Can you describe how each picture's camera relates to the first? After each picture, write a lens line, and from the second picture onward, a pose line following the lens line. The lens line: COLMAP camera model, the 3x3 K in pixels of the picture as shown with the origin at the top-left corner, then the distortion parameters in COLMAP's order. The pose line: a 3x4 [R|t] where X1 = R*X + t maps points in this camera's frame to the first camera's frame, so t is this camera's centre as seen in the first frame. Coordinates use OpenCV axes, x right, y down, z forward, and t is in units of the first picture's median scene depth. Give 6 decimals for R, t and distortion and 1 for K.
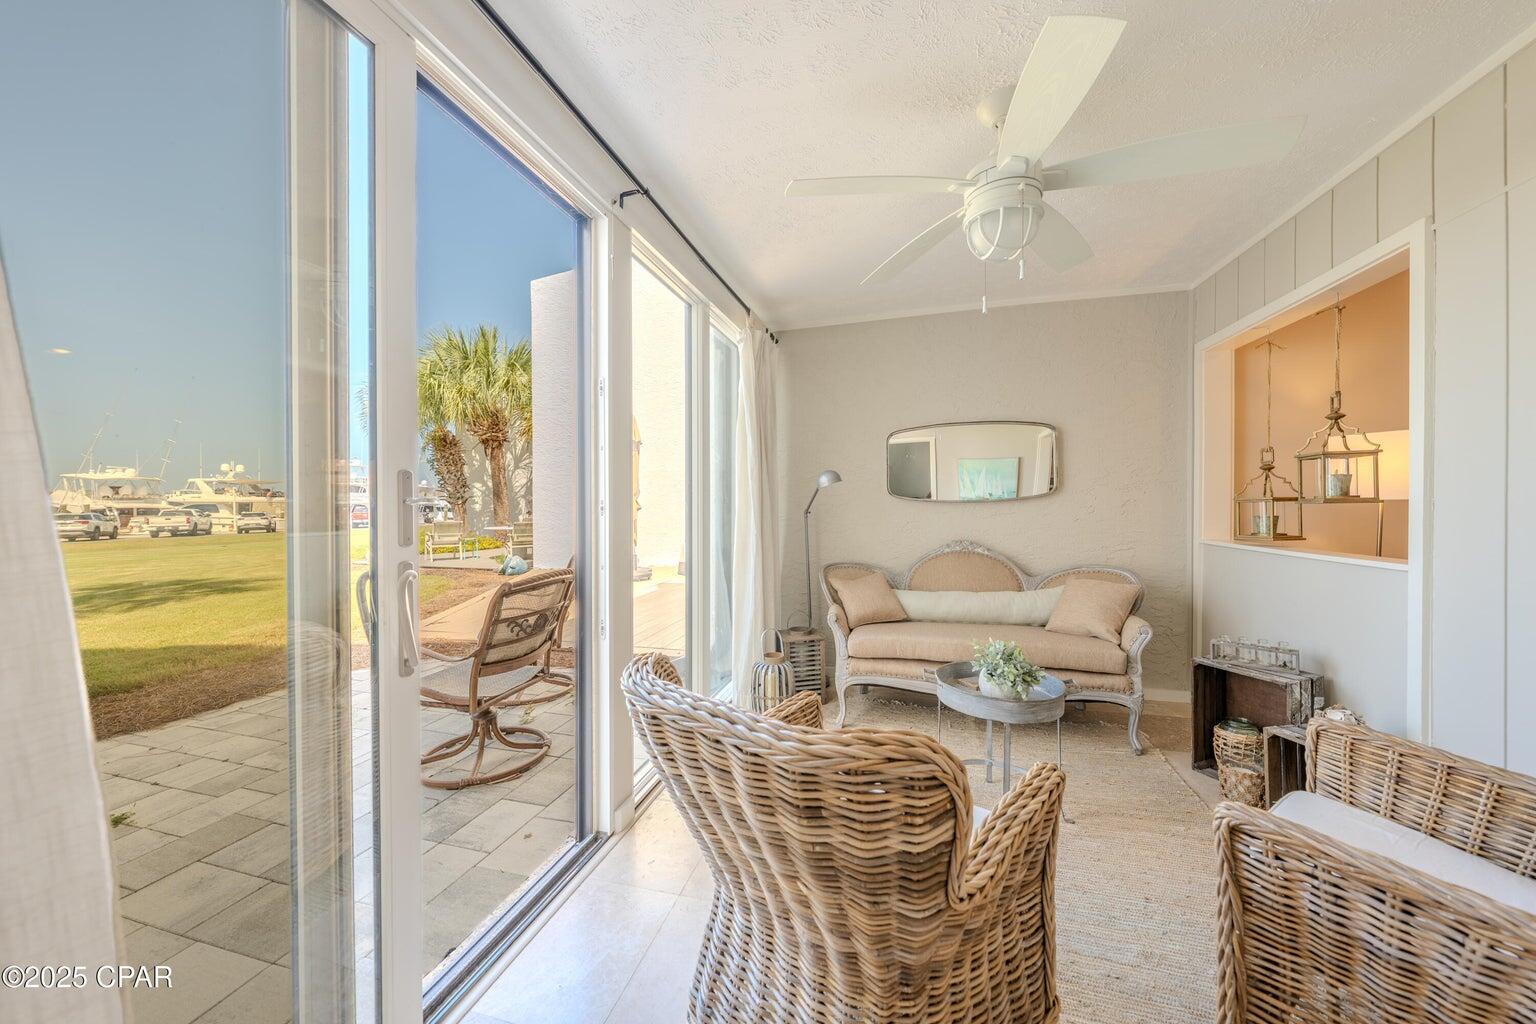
lens RADIAL K [[520.9, 0, 774.0], [0, 520.9, 506.6], [0, 0, 1]] dist [-0.005474, 0.000067]
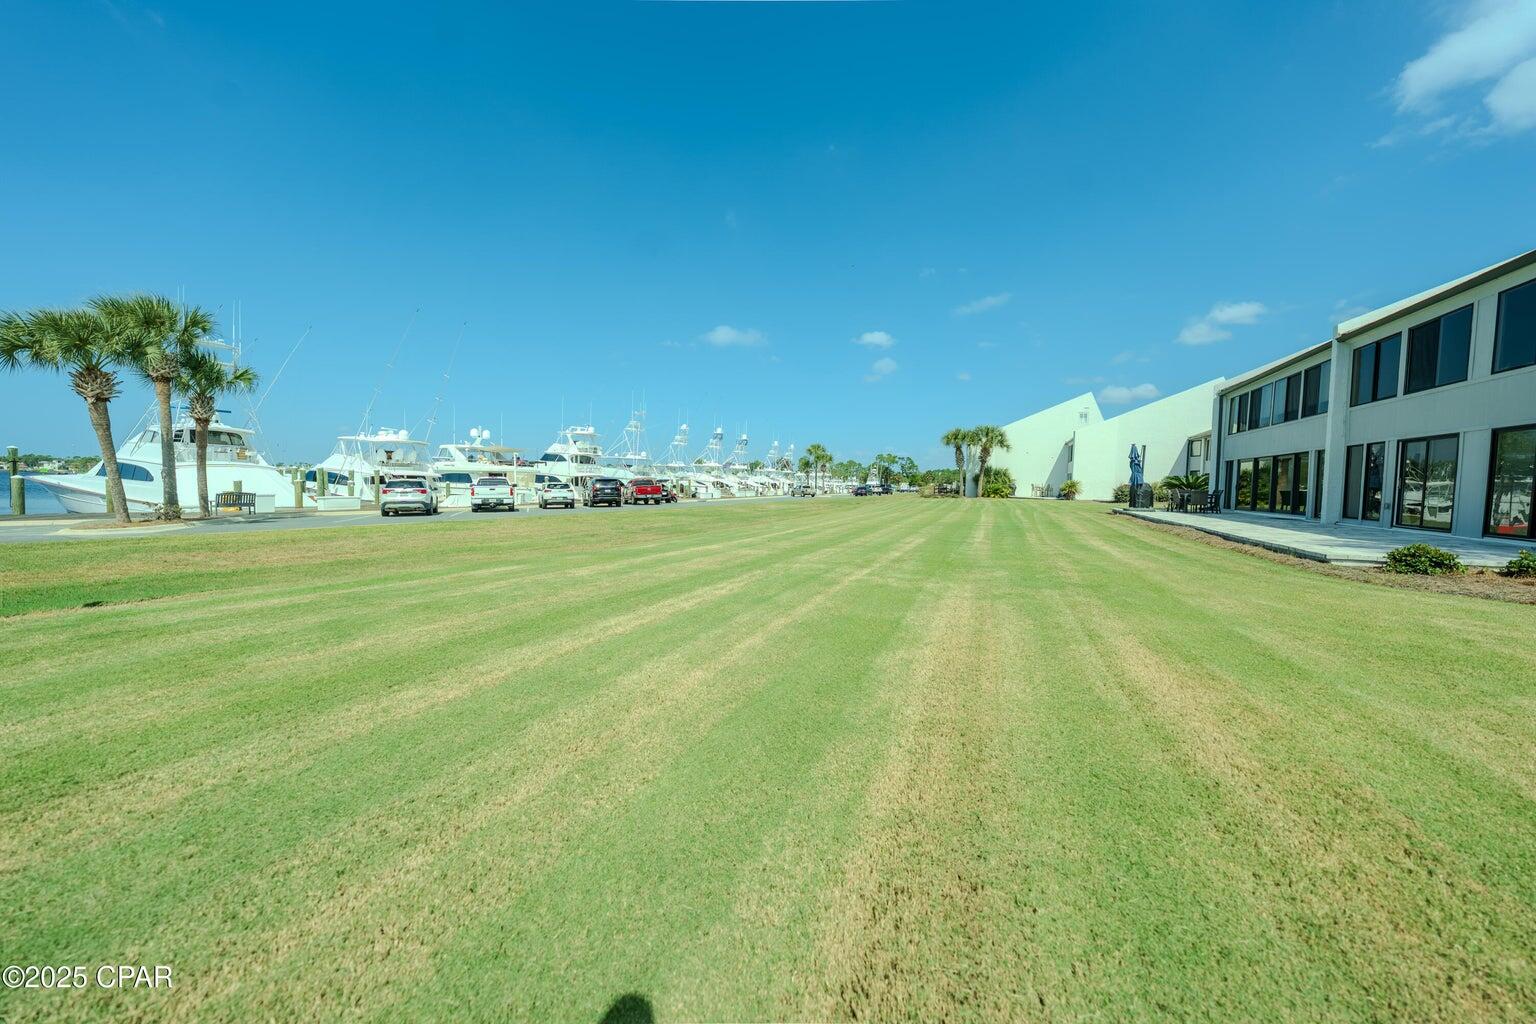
lens RADIAL K [[520.9, 0, 772.6], [0, 520.9, 515.9], [0, 0, 1]] dist [-0.005474, 0.000067]
pose [[0.986842, 0.029858, -0.158908, -0.610775], [-0.021302, 0.998244, 0.055275, 0.011403], [0.160280, -0.051163, 0.985745, 0.282700]]
